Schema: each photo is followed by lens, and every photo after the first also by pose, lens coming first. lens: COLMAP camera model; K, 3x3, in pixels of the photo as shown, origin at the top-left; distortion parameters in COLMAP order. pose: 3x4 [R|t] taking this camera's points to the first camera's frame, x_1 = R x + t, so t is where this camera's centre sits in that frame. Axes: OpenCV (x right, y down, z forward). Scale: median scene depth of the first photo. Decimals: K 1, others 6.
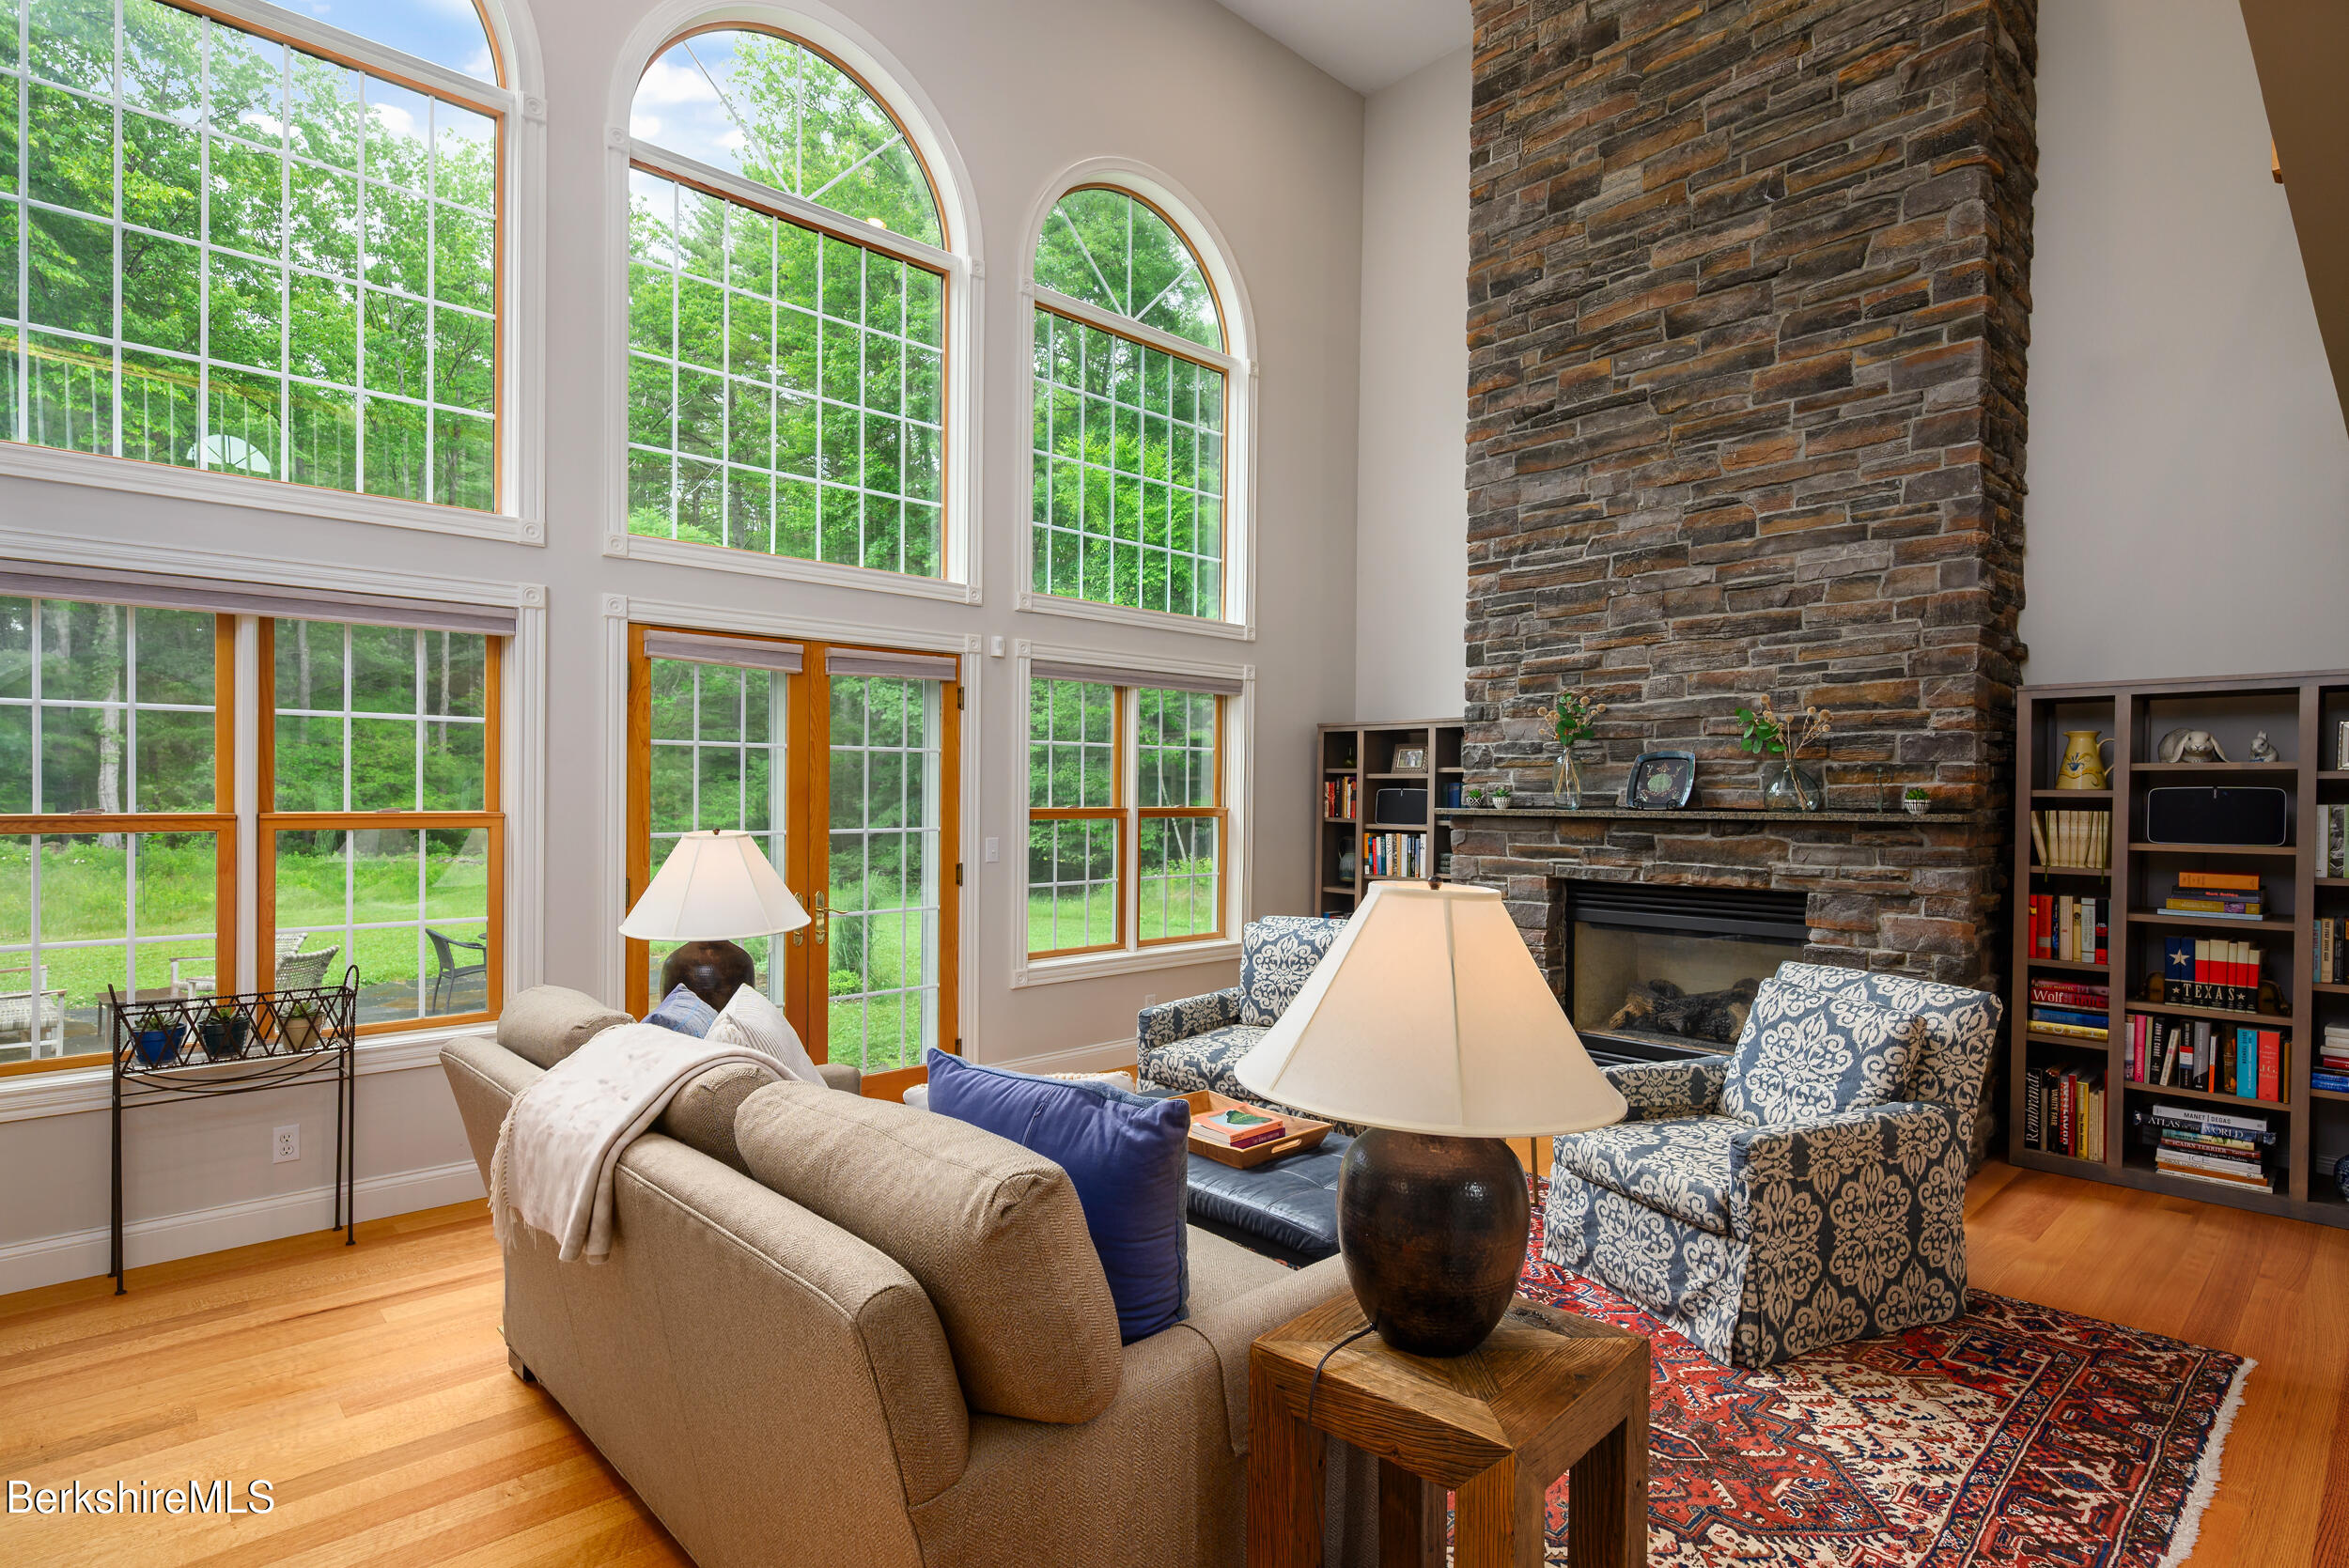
lens RADIAL K [[1206.8, 0, 1172.3], [0, 1206.8, 797.8], [0, 0, 1]] dist [0.003691, 0.001619]
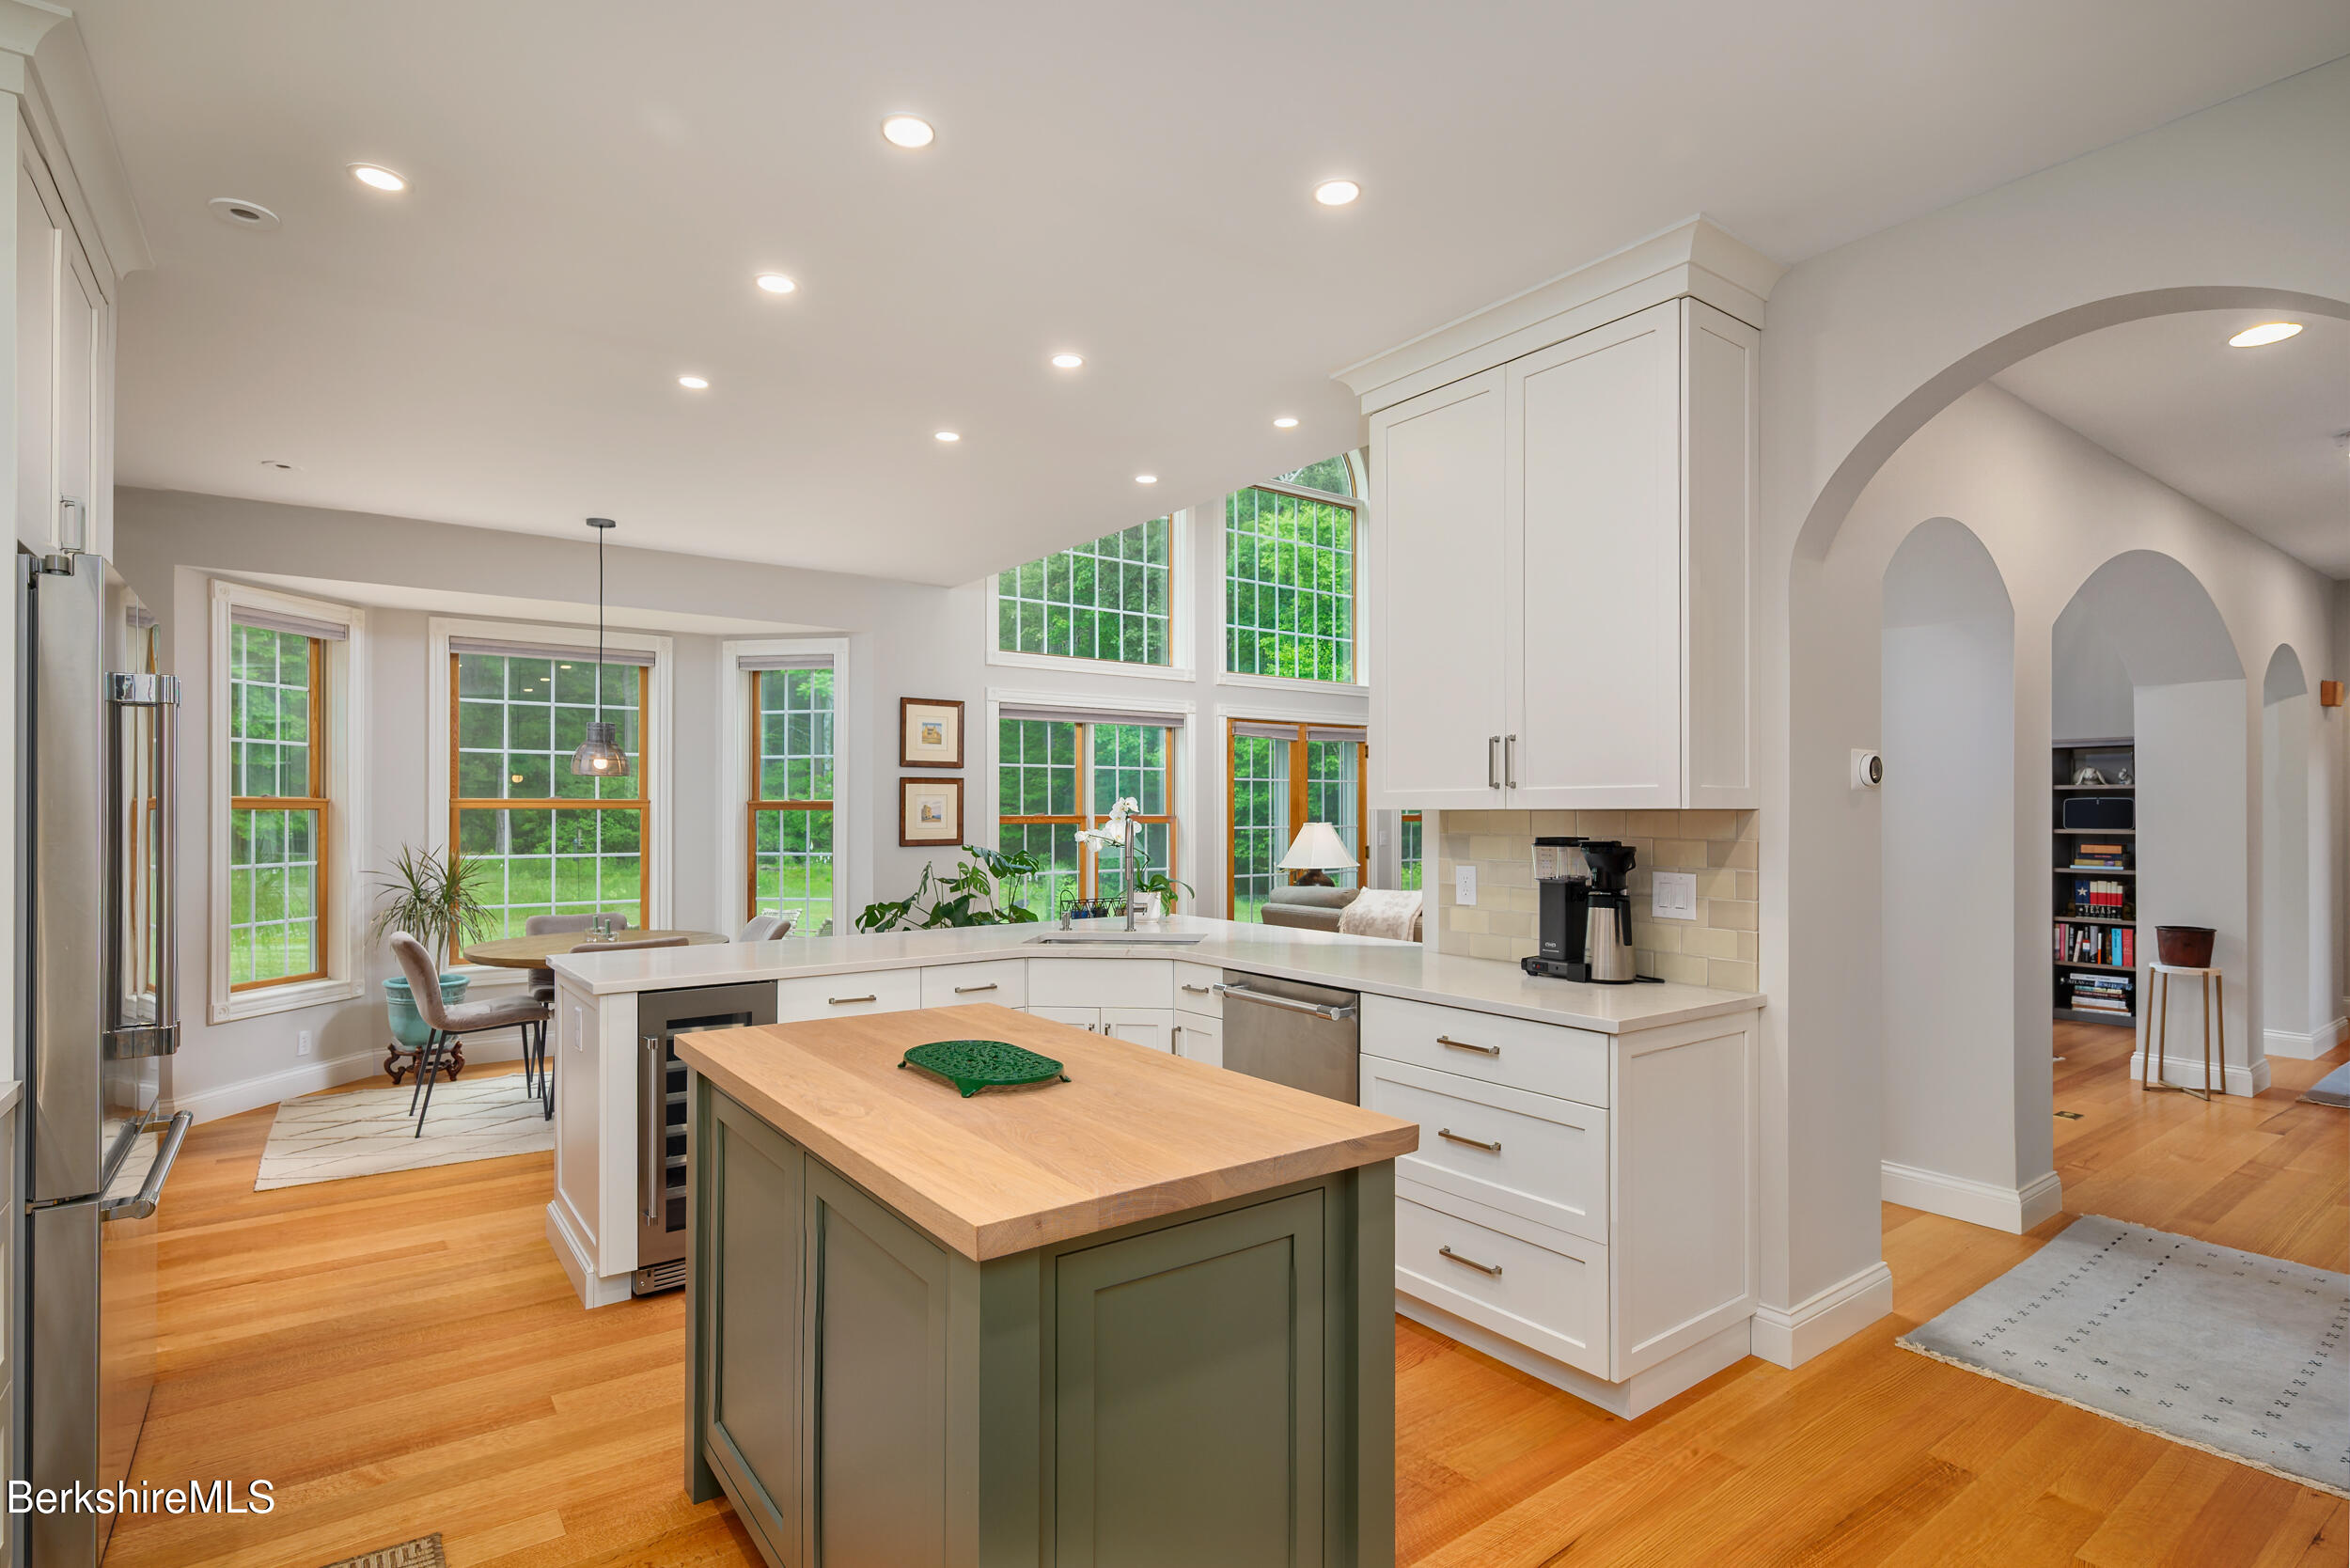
lens RADIAL K [[1155.4, 0, 1175.0], [0, 1155.4, 784.0], [0, 0, 1]] dist [-0.003103, -0.000422]
pose [[0.992546, -0.006421, -0.121705, -0.243422], [0.002515, 0.999478, -0.032220, 0.017241], [0.121849, 0.031674, 0.992043, -0.693906]]
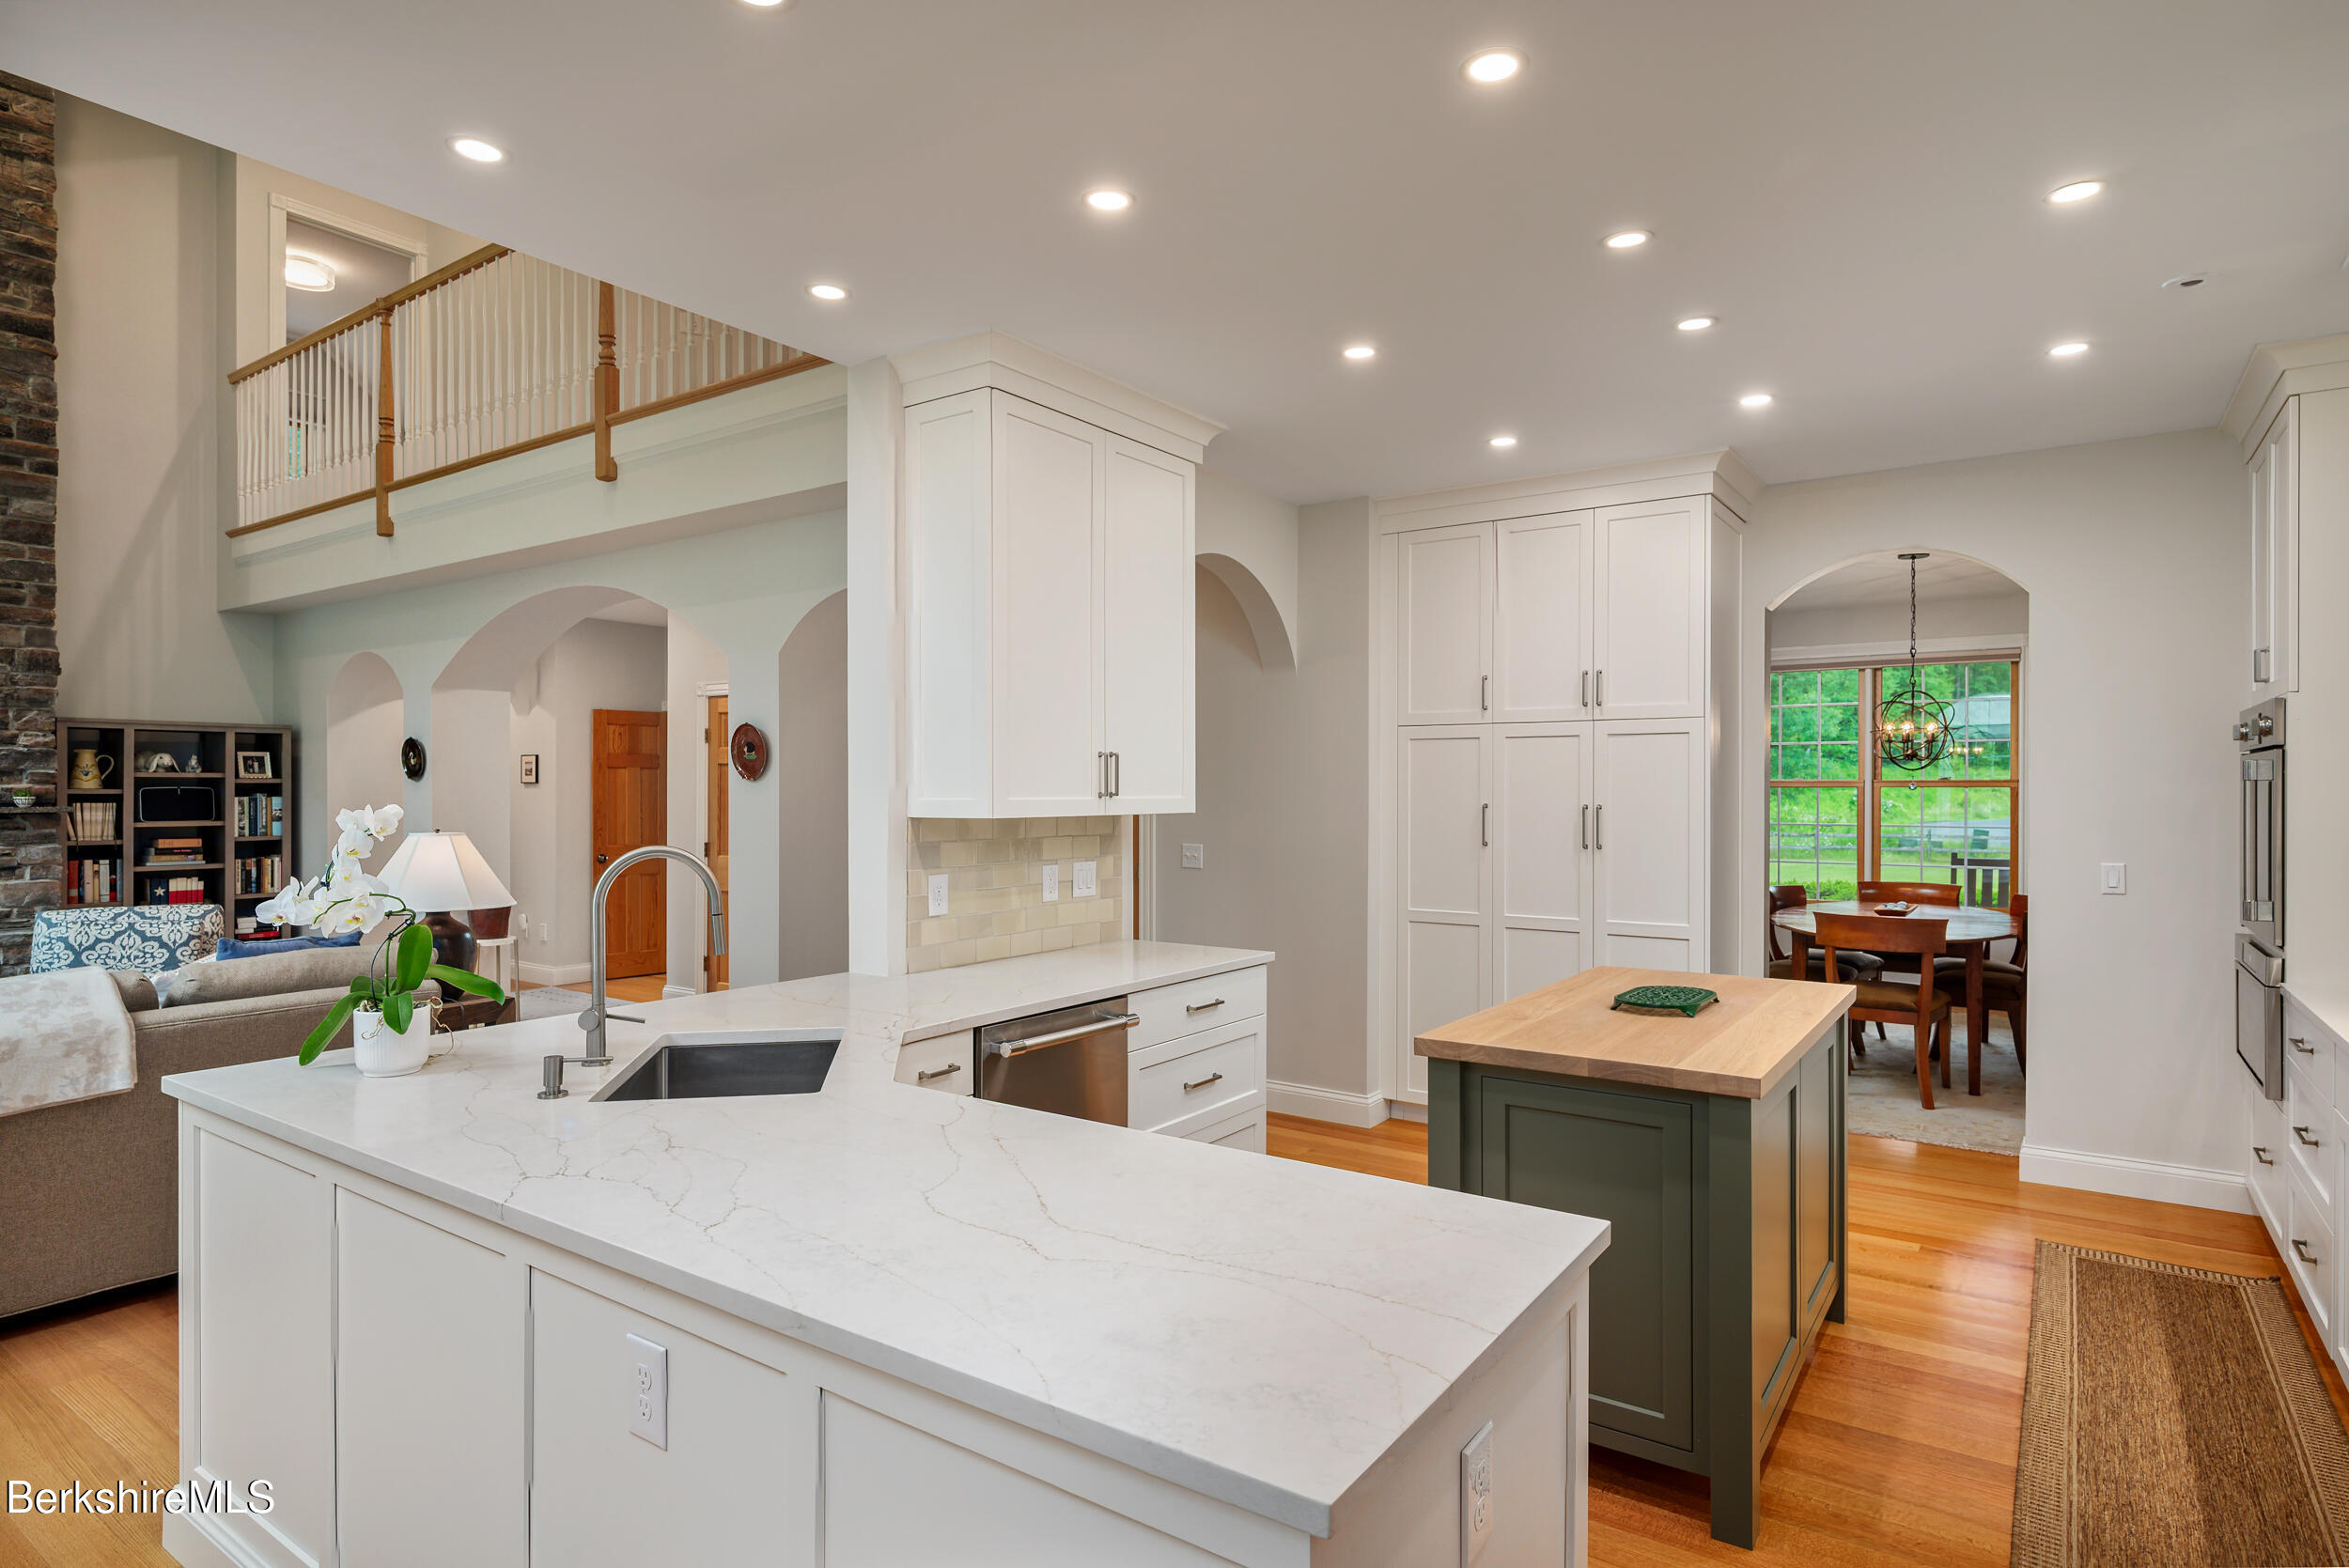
lens RADIAL K [[1262.9, 0, 1174.5], [0, 1262.9, 784.0], [0, 0, 1]] dist [-0.002394, -0.000375]
pose [[-0.200936, -0.000641, 0.979604, -0.863873], [0.005358, 0.999984, 0.001753, -0.007023], [-0.979590, 0.005601, -0.200930, -0.004704]]
